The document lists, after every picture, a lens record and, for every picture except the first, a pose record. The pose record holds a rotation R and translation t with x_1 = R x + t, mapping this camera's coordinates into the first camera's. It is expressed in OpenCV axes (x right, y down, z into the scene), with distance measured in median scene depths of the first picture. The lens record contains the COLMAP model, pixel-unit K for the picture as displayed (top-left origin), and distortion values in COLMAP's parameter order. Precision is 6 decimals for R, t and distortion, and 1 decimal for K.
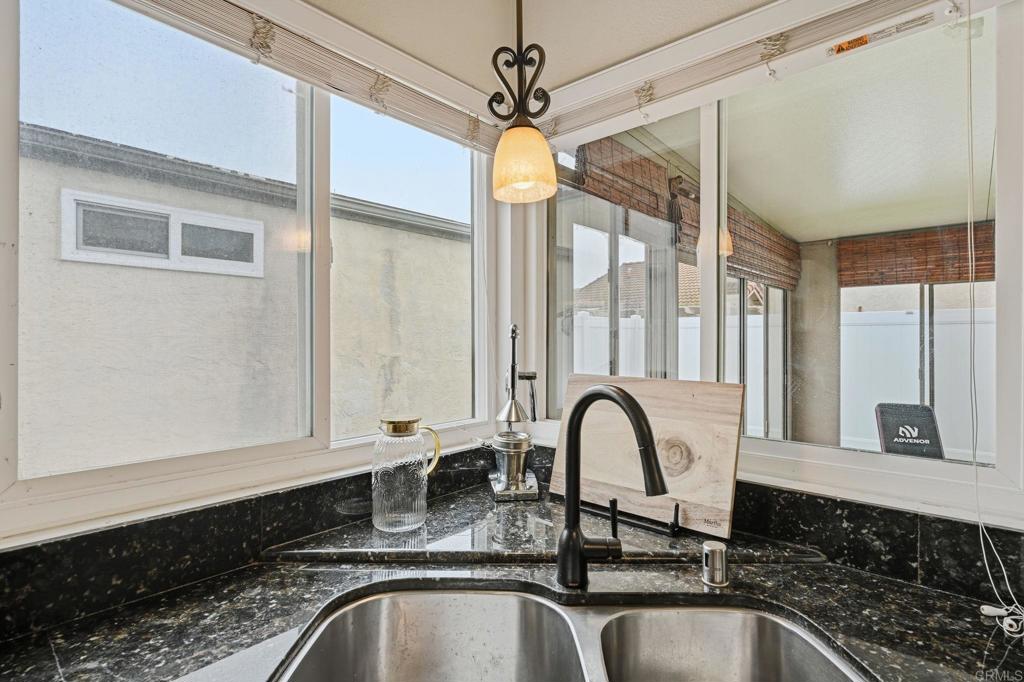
lens RADIAL K [[505.8, 0, 511.1], [0, 505.8, 339.2], [0, 0, 1]] dist [0.002477, 0.000560]
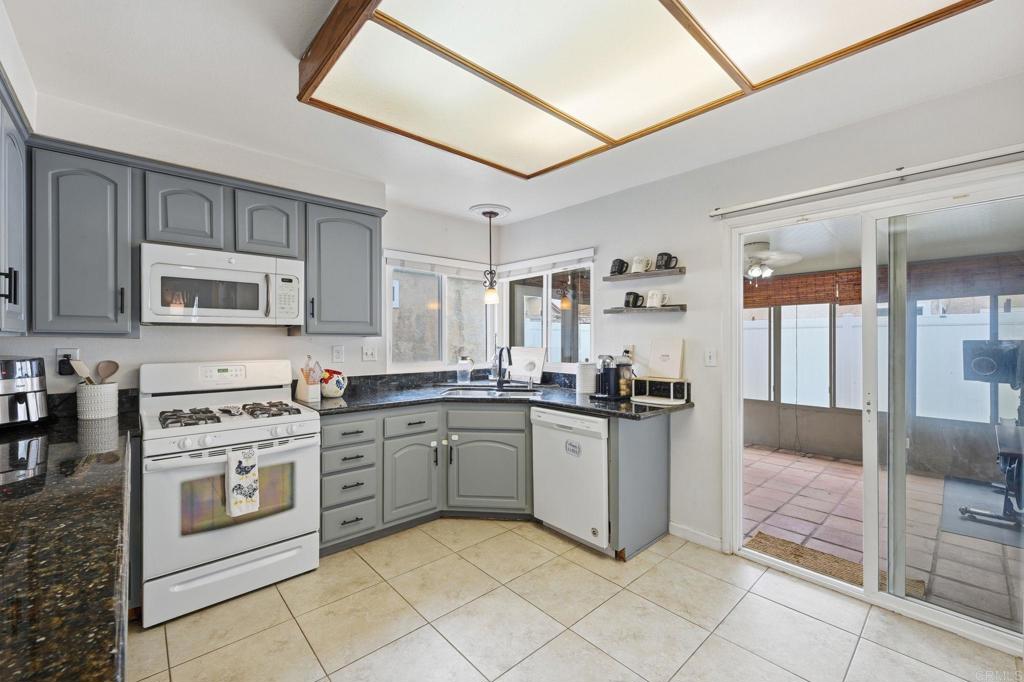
lens RADIAL K [[427.8, 0, 511.0], [0, 427.8, 340.1], [0, 0, 1]] dist [0.000285, 0.000365]
pose [[0.994290, 0.000299, -0.106716, 0.440824], [0.000002, 0.999996, 0.002821, 0.015238], [0.106716, -0.002805, 0.994286, -1.989817]]
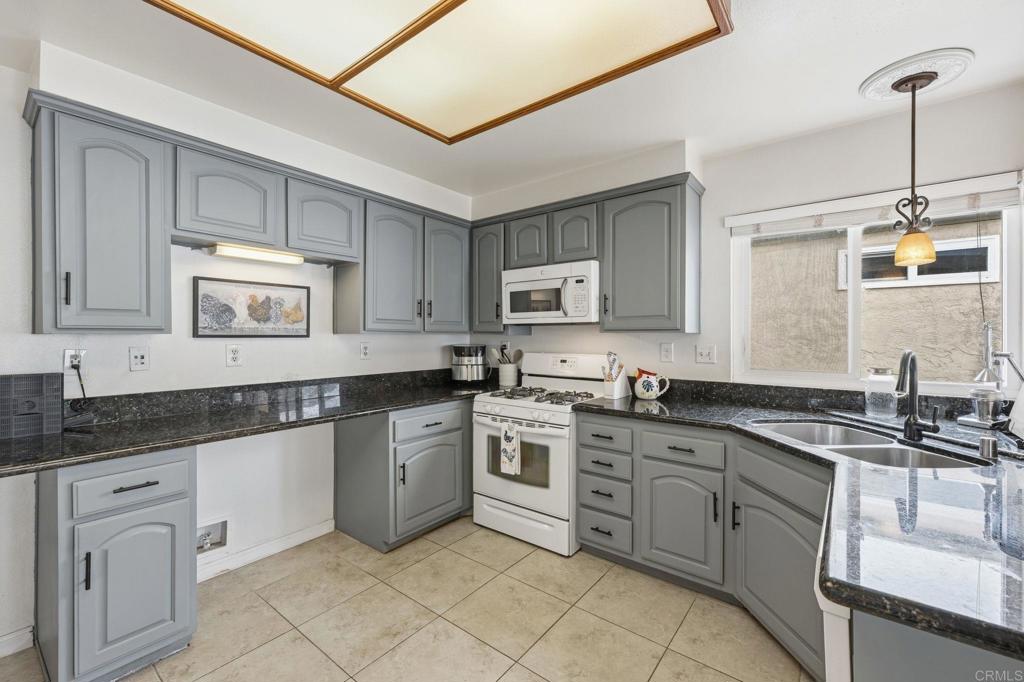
lens RADIAL K [[427.8, 0, 507.3], [0, 427.8, 335.1], [0, 0, 1]] dist [0.000285, 0.000365]
pose [[0.057434, -0.000296, -0.998349, 1.309419], [-0.001243, 0.999999, -0.000368, 0.015239], [0.998349, 0.001262, 0.057434, -0.620000]]
